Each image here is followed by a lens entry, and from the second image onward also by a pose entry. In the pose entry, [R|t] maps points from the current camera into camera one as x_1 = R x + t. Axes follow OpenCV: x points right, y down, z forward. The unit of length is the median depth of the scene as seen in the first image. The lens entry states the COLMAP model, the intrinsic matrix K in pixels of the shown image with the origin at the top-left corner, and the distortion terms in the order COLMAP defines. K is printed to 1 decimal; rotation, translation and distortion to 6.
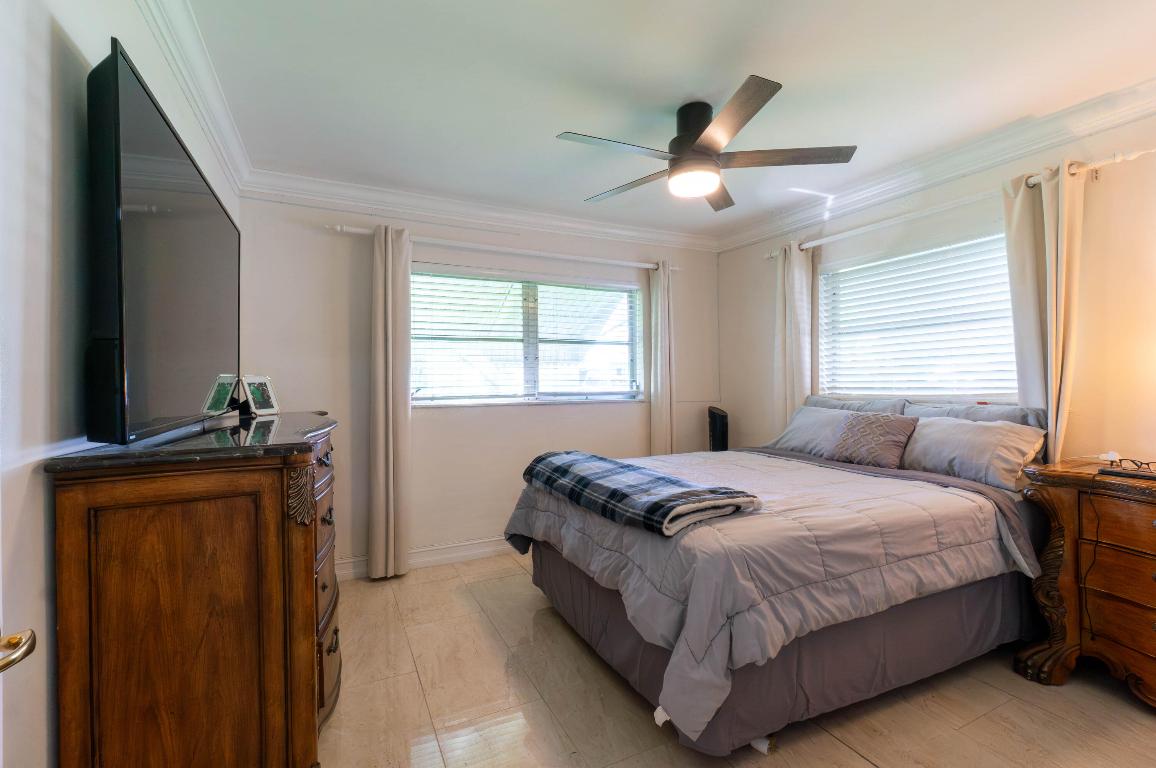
lens RADIAL K [[492.6, 0, 576.5], [0, 492.6, 383.7], [0, 0, 1]] dist [-0.003444, -0.001450]
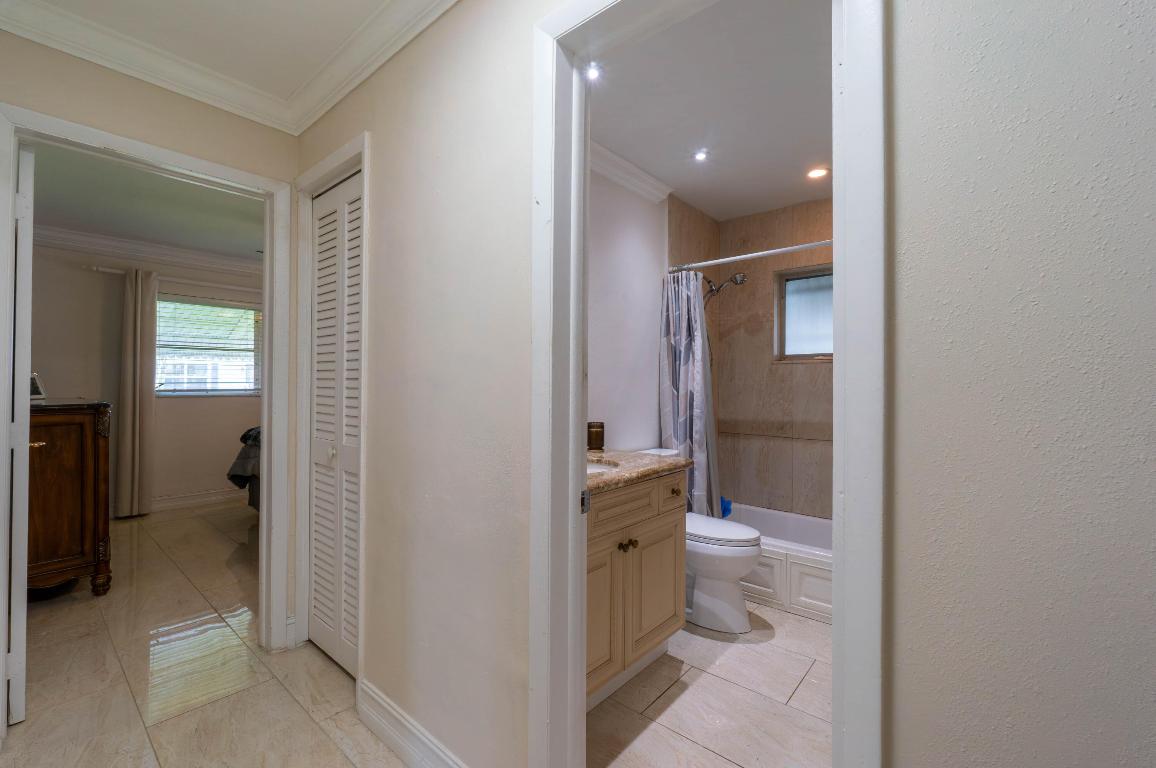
lens RADIAL K [[492.6, 0, 574.4], [0, 492.6, 382.0], [0, 0, 1]] dist [-0.003444, -0.001450]
pose [[0.924239, 0.017719, 0.381403, 0.255054], [-0.015925, 0.999842, -0.007859, -0.002200], [-0.381482, 0.001190, 0.924375, -0.818220]]
